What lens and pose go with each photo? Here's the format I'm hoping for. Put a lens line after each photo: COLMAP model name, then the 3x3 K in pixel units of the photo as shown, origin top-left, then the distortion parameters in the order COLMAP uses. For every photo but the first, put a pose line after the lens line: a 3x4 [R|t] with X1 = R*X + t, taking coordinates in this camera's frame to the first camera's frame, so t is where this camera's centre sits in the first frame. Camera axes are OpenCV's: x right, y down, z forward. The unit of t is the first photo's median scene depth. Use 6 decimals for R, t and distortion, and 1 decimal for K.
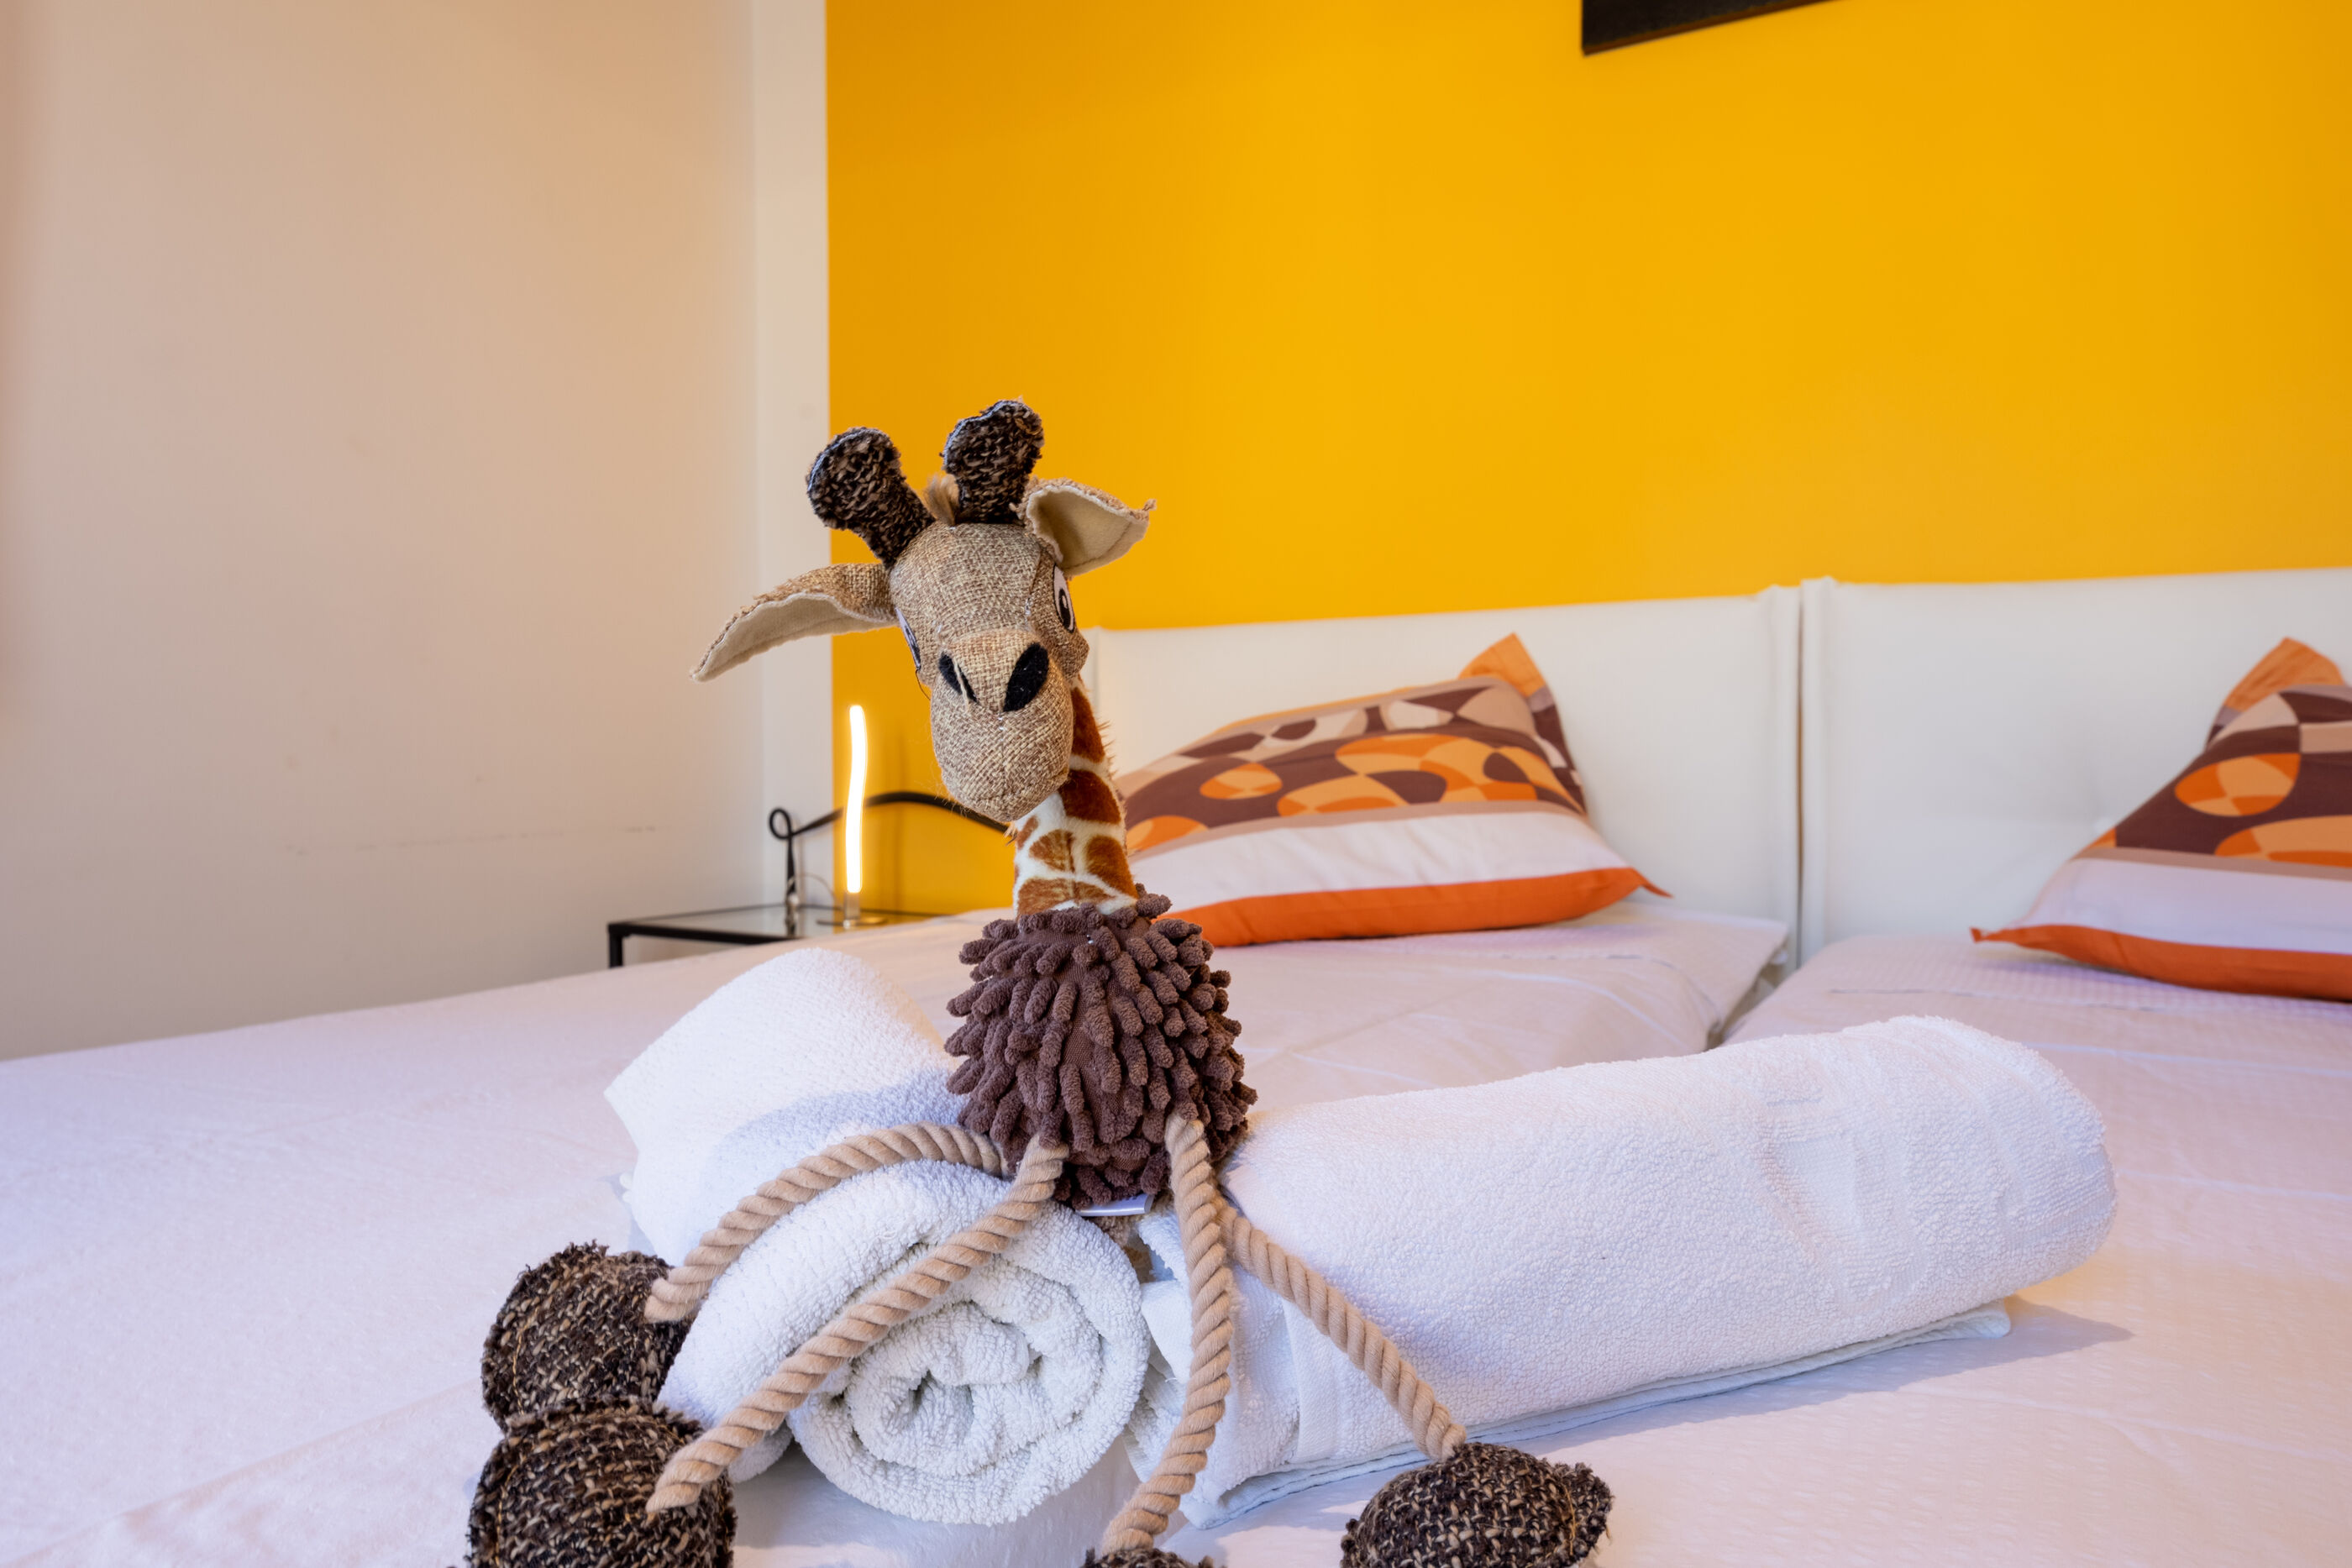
lens RADIAL K [[1516.1, 0, 1188.2], [0, 1516.1, 775.7], [0, 0, 1]] dist [0.006725, 0.002259]
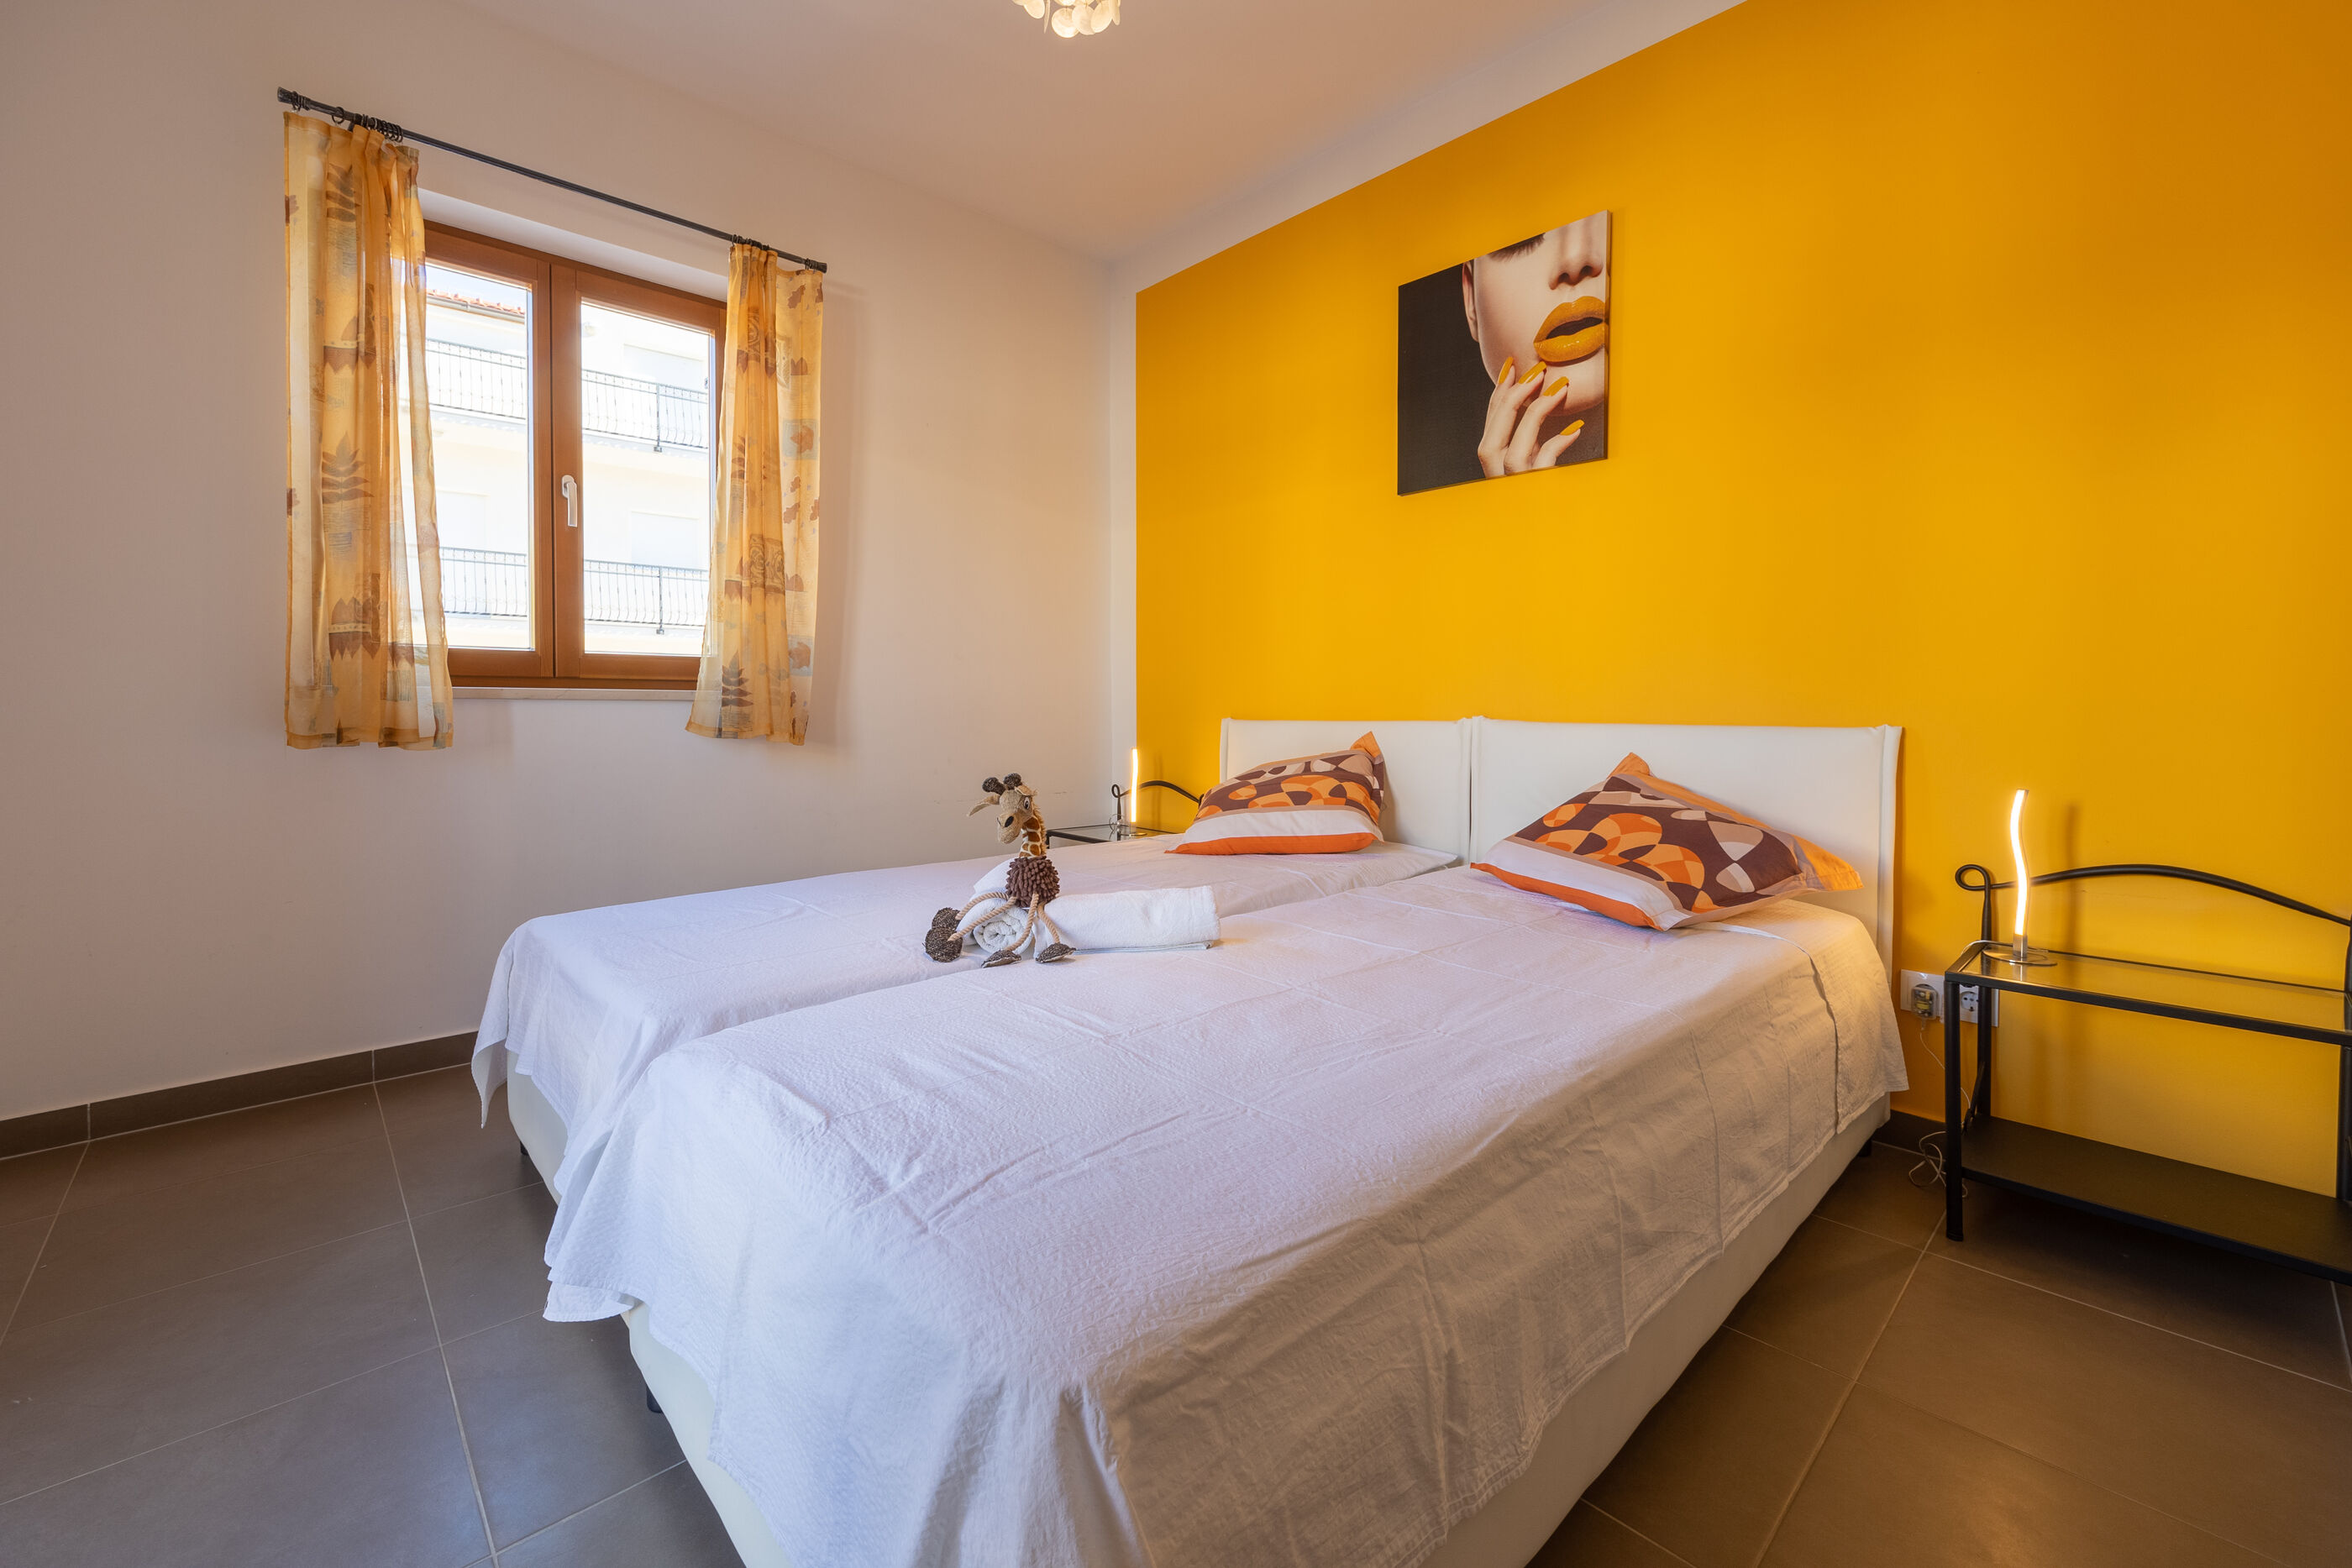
lens RADIAL K [[960.9, 0, 1178.4], [0, 960.9, 725.3], [0, 0, 1]] dist [-0.003460, 0.000567]
pose [[0.950588, 0.009655, -0.310305, 0.467842], [-0.008373, 0.999950, 0.005464, -0.128063], [0.310342, -0.002596, 0.950621, -0.670770]]
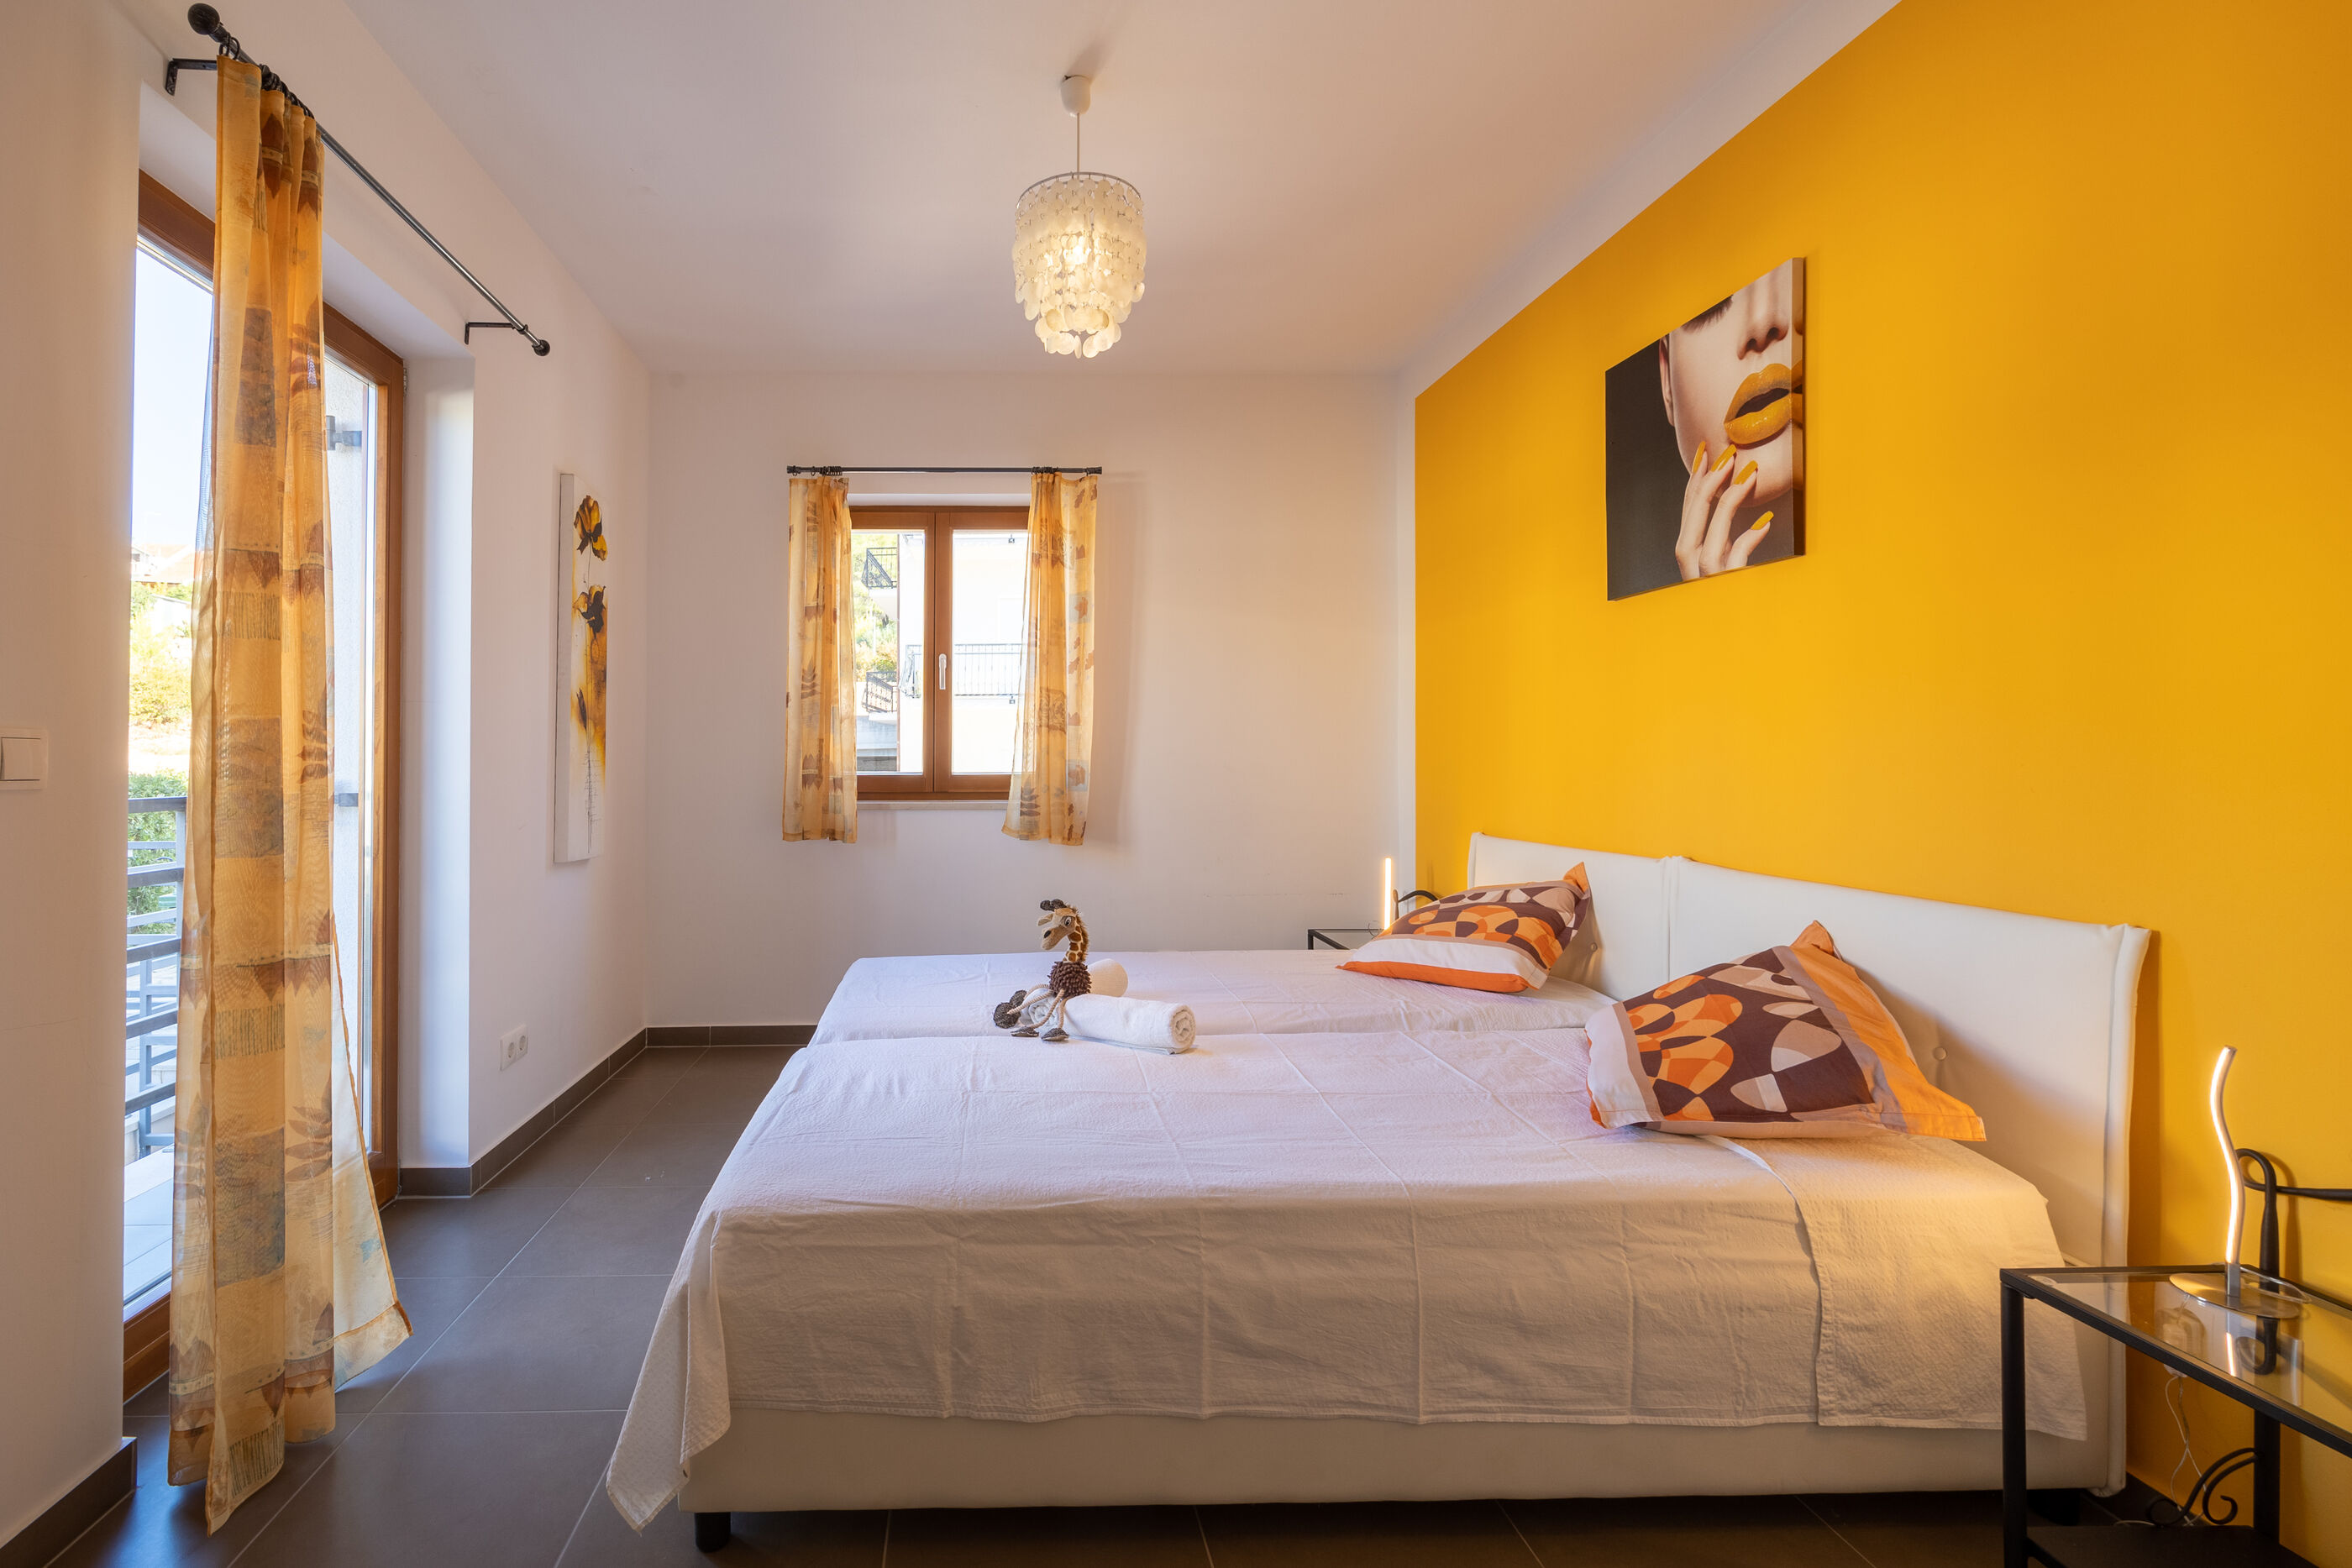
lens RADIAL K [[1006.2, 0, 997.7], [0, 1006.2, 732.1], [0, 0, 1]] dist [-0.009048, 0.001118]
pose [[0.498467, -0.022362, -0.866620, 1.246569], [-0.007922, 0.999508, -0.030348, -0.272253], [0.866872, 0.021993, 0.498045, -0.560651]]
